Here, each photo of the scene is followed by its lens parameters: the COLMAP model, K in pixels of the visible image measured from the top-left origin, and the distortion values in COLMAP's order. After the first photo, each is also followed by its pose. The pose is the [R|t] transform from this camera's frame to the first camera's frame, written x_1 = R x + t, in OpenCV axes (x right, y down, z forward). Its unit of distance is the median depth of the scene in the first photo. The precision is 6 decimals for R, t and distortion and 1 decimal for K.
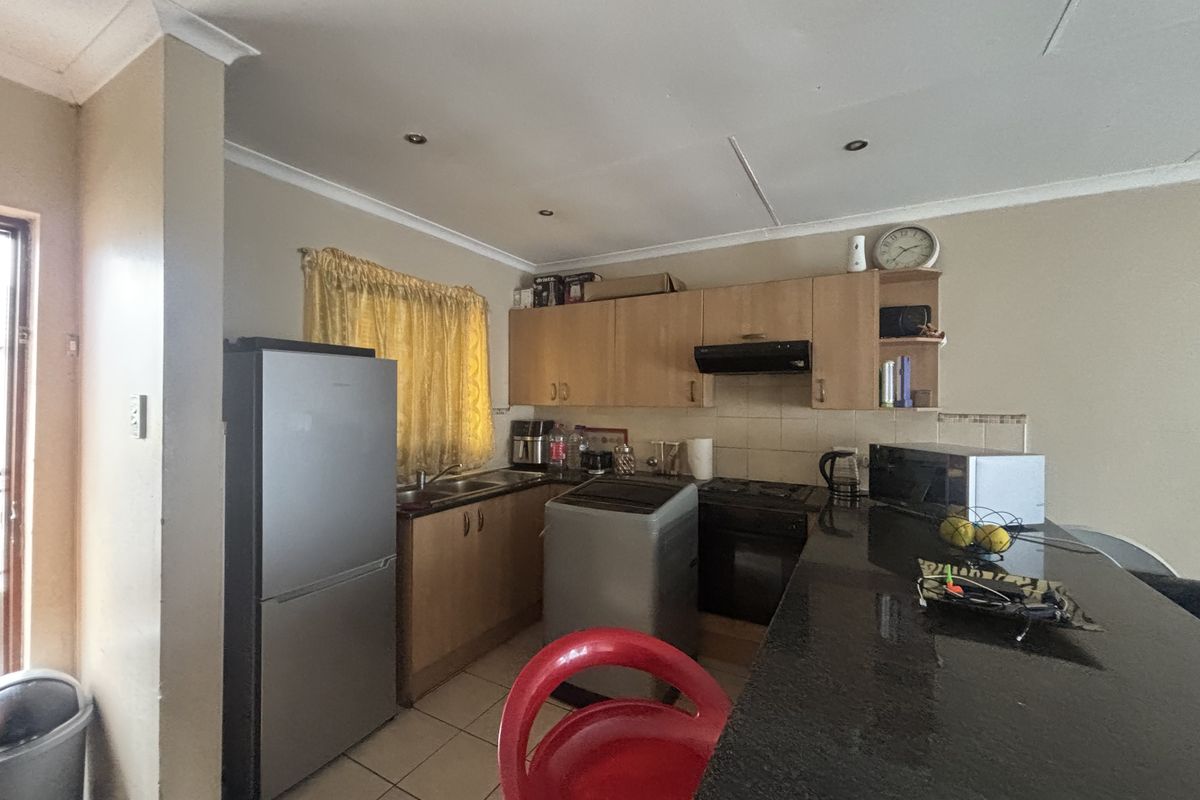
lens RADIAL K [[487.2, 0, 600.0], [0, 487.2, 400.0], [0, 0, 1]] dist [0.000000, 0.000076]
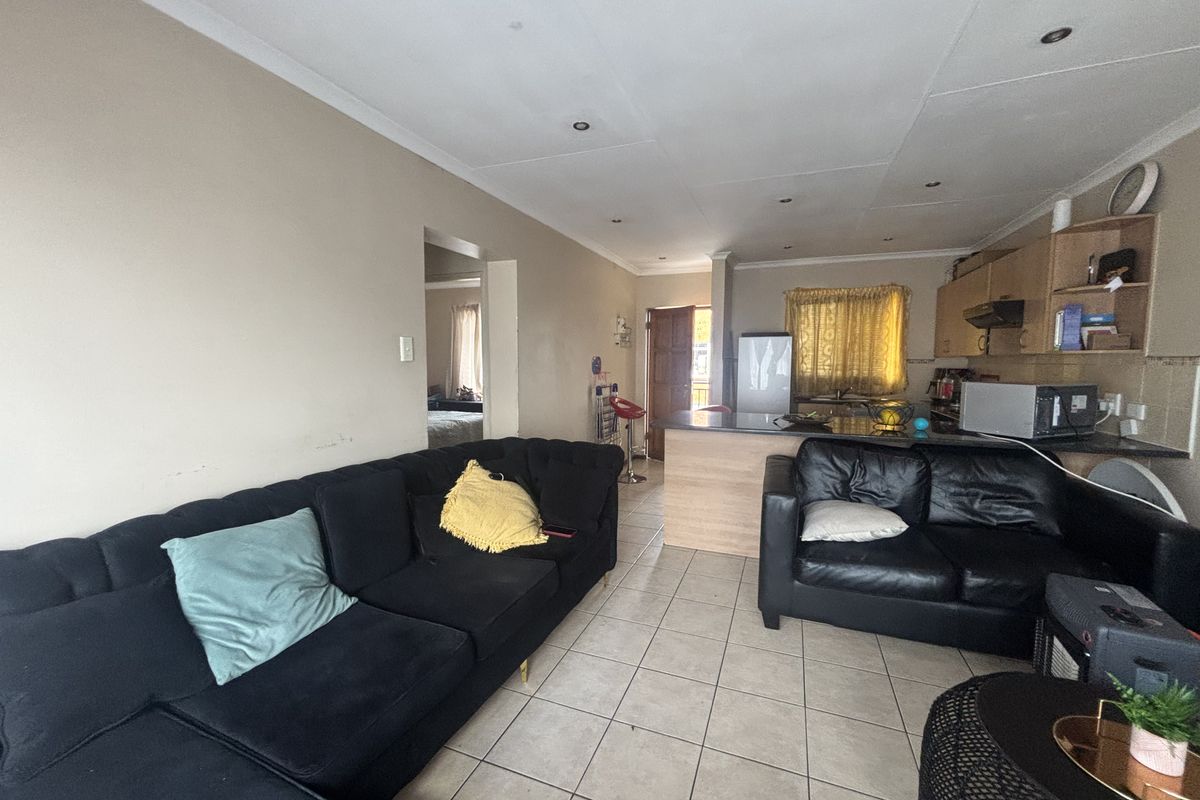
lens RADIAL K [[487.2, 0, 600.0], [0, 487.2, 400.0], [0, 0, 1]] dist [0.000000, 0.000076]
pose [[0.139170, 0.072476, -0.987613, 1.562624], [-0.001363, 0.997331, 0.072997, 0.046813], [0.990267, -0.008813, 0.138898, -0.219924]]
